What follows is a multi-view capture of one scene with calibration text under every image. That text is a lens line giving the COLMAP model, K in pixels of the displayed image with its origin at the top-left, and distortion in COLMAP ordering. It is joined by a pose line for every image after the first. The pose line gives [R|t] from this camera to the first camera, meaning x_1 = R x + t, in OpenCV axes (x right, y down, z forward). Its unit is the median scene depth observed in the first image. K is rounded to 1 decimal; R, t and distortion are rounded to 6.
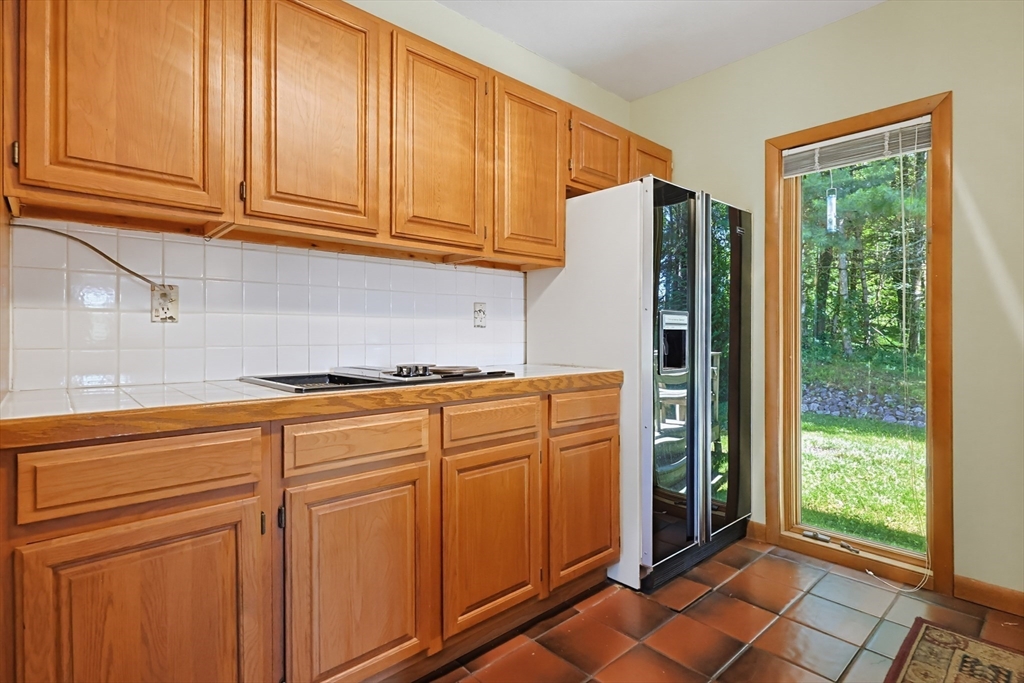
lens RADIAL K [[515.3, 0, 515.0], [0, 515.3, 336.2], [0, 0, 1]] dist [-0.001648, -0.000001]
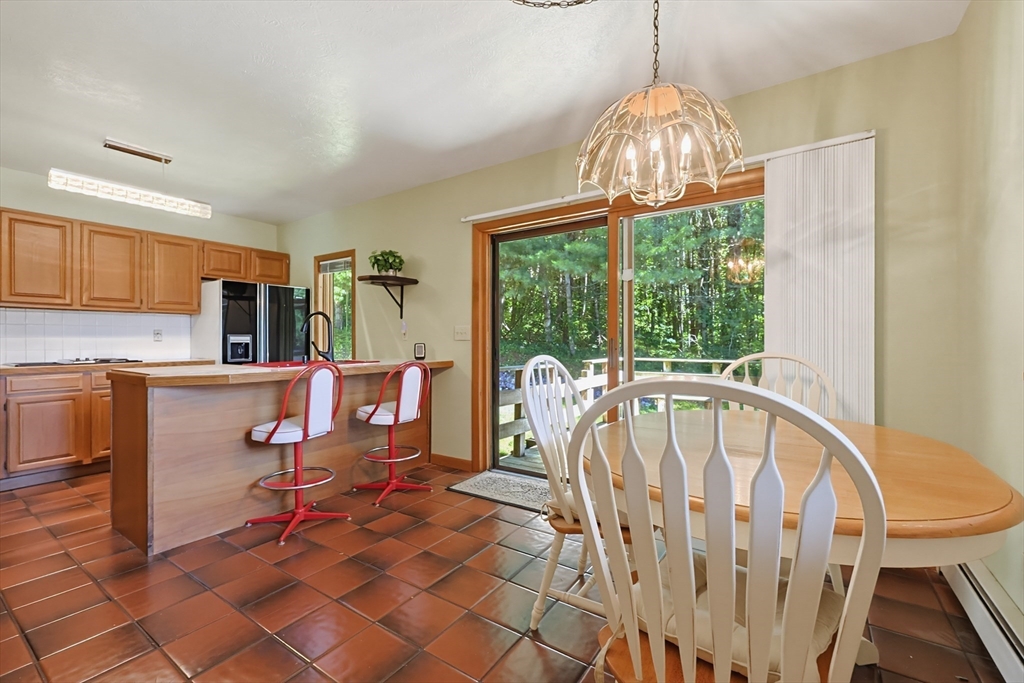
lens RADIAL K [[437.2, 0, 509.6], [0, 437.2, 340.4], [0, 0, 1]] dist [-0.002159, -0.000479]
pose [[0.974229, -0.002076, 0.225554, 1.145277], [0.002810, 0.999992, -0.002930, -0.013911], [-0.225546, 0.003489, 0.974226, -1.332310]]
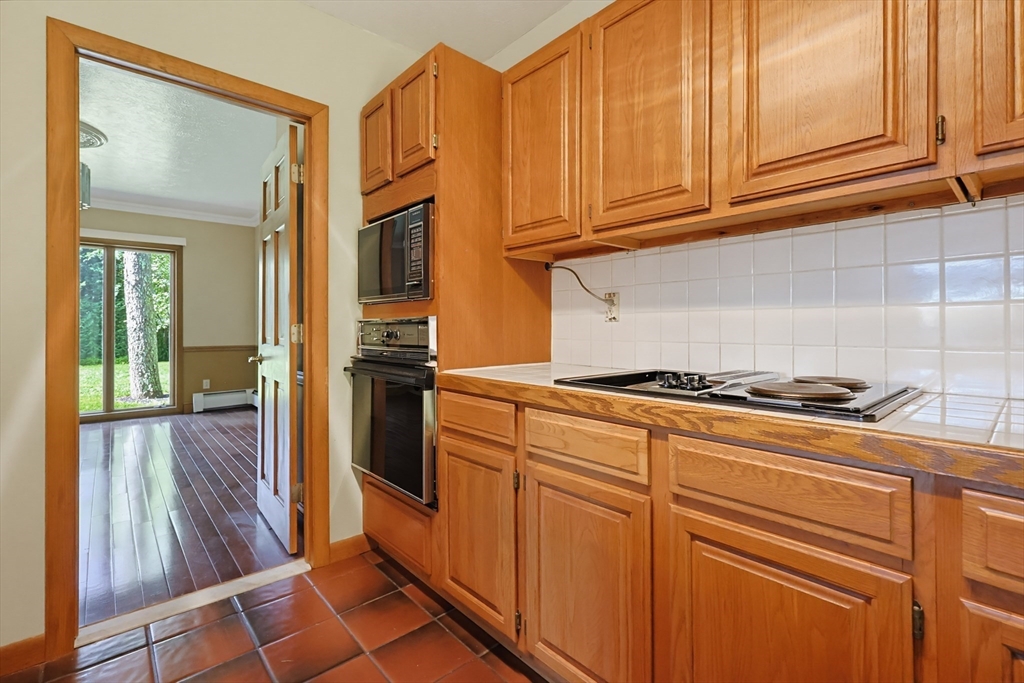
lens RADIAL K [[454.3, 0, 513.4], [0, 454.3, 327.6], [0, 0, 1]] dist [-0.002403, -0.000151]
pose [[-0.006500, 0.001532, -0.999978, 0.387798], [-0.002010, 0.999997, 0.001545, -0.010237], [0.999977, 0.002020, -0.006497, 0.603676]]
